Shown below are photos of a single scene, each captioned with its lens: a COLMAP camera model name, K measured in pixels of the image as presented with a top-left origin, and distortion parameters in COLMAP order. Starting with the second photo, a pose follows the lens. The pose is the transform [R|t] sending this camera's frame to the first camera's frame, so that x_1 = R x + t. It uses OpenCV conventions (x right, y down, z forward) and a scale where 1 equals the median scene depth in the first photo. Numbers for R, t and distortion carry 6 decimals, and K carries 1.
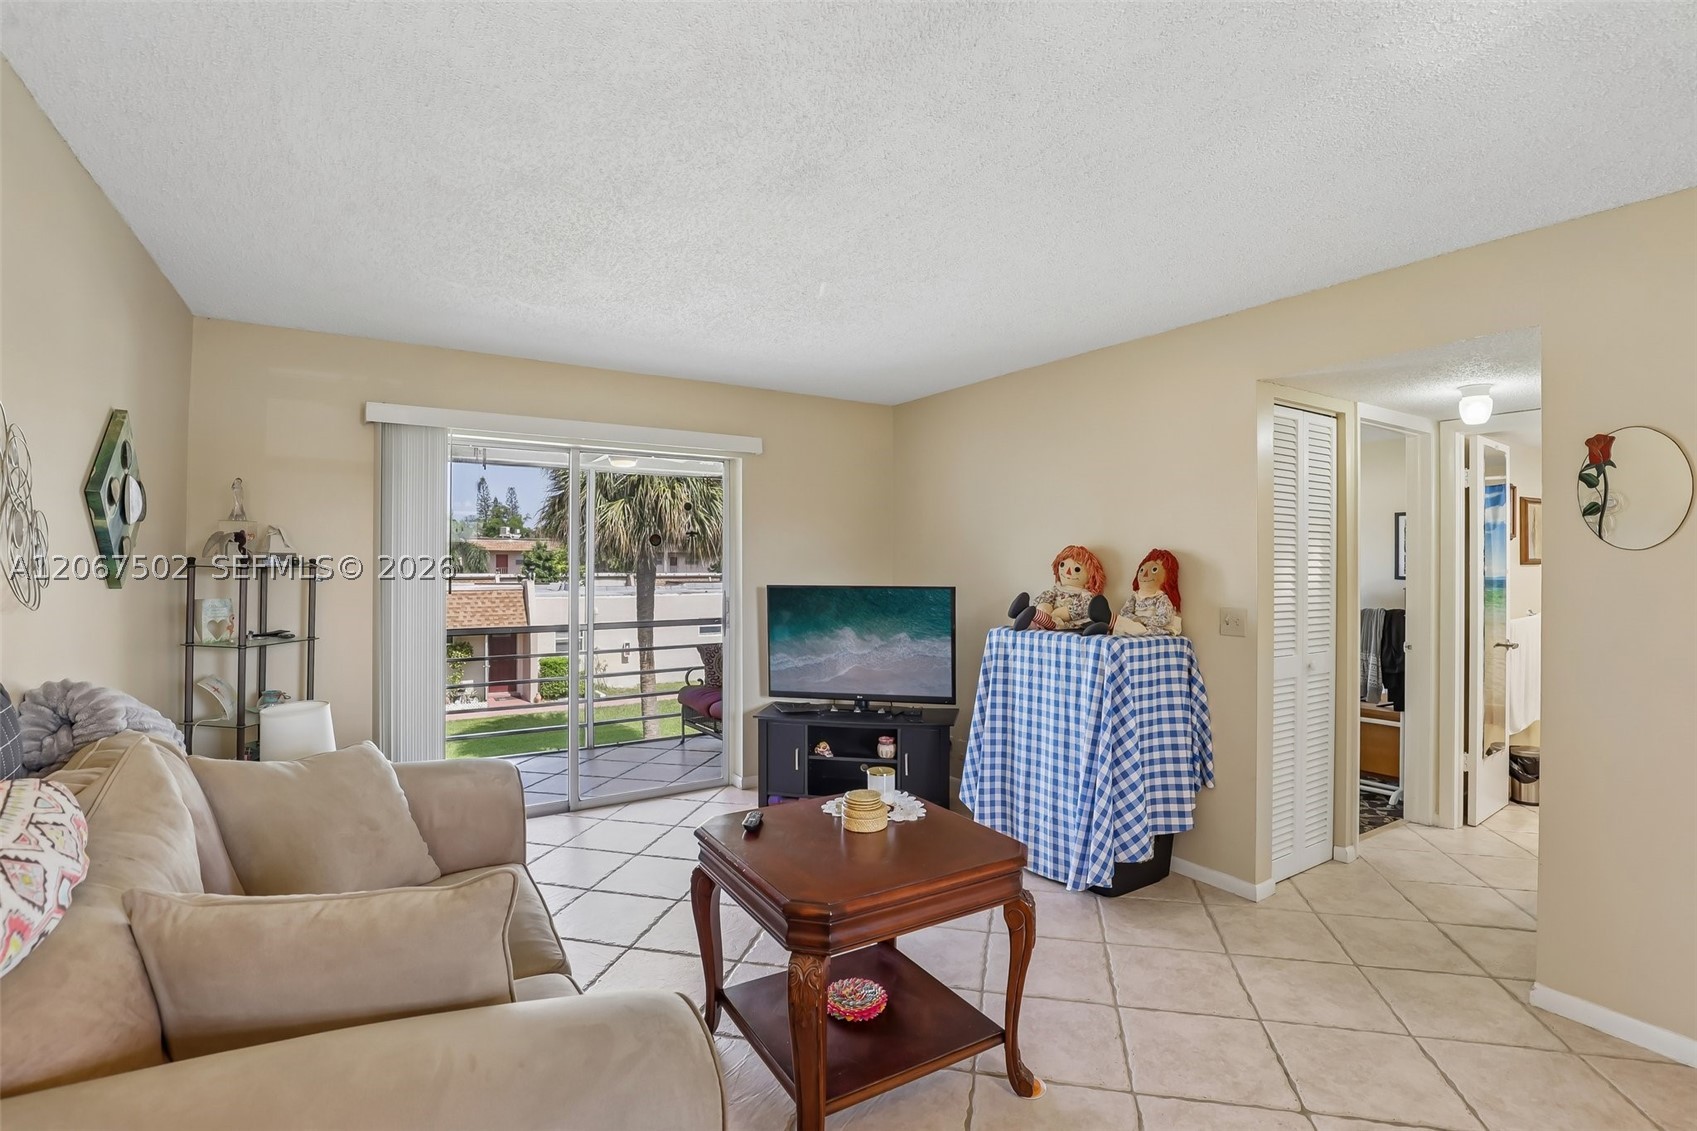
lens RADIAL K [[779.1, 0, 857.9], [0, 779.1, 556.8], [0, 0, 1]] dist [-0.037274, 0.007595]
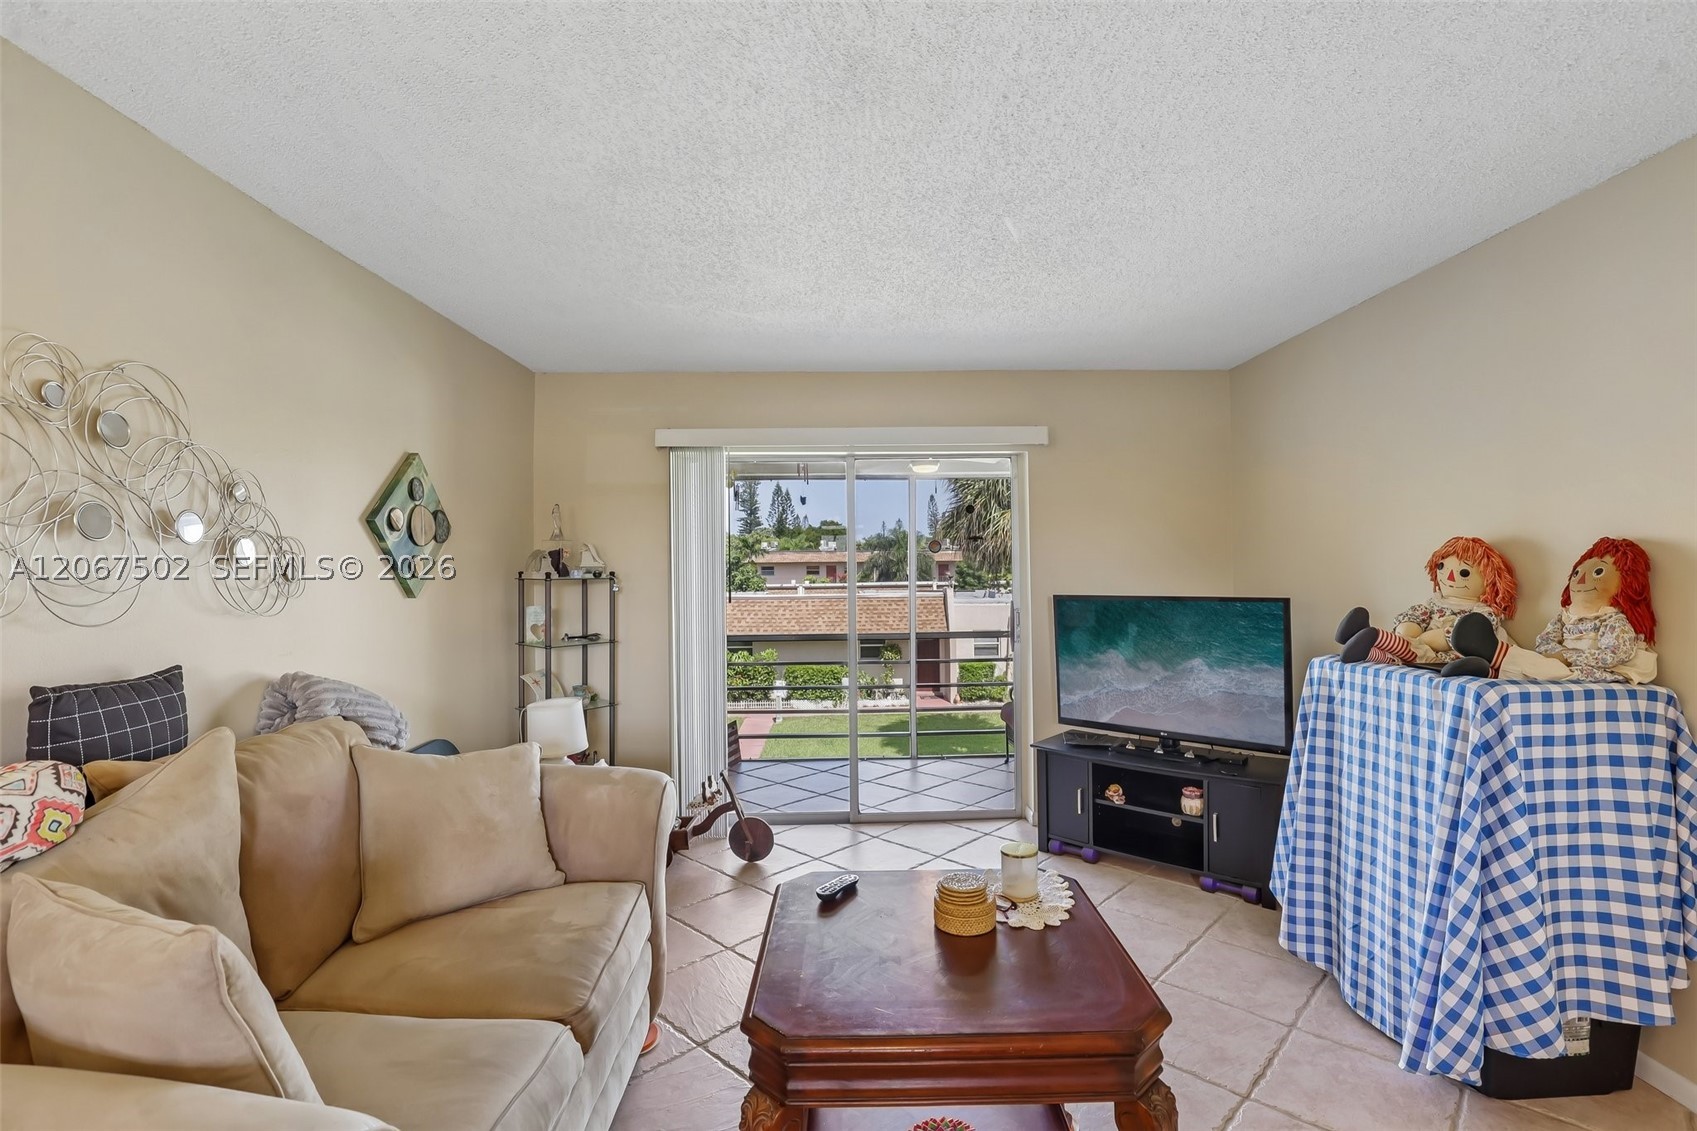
lens RADIAL K [[779.1, 0, 860.6], [0, 779.1, 566.8], [0, 0, 1]] dist [-0.037274, 0.007595]
pose [[0.856013, -0.015321, -0.516727, 0.188553], [0.016954, 0.999855, -0.001559, 0.003732], [0.516676, -0.007426, 0.856149, 0.193112]]
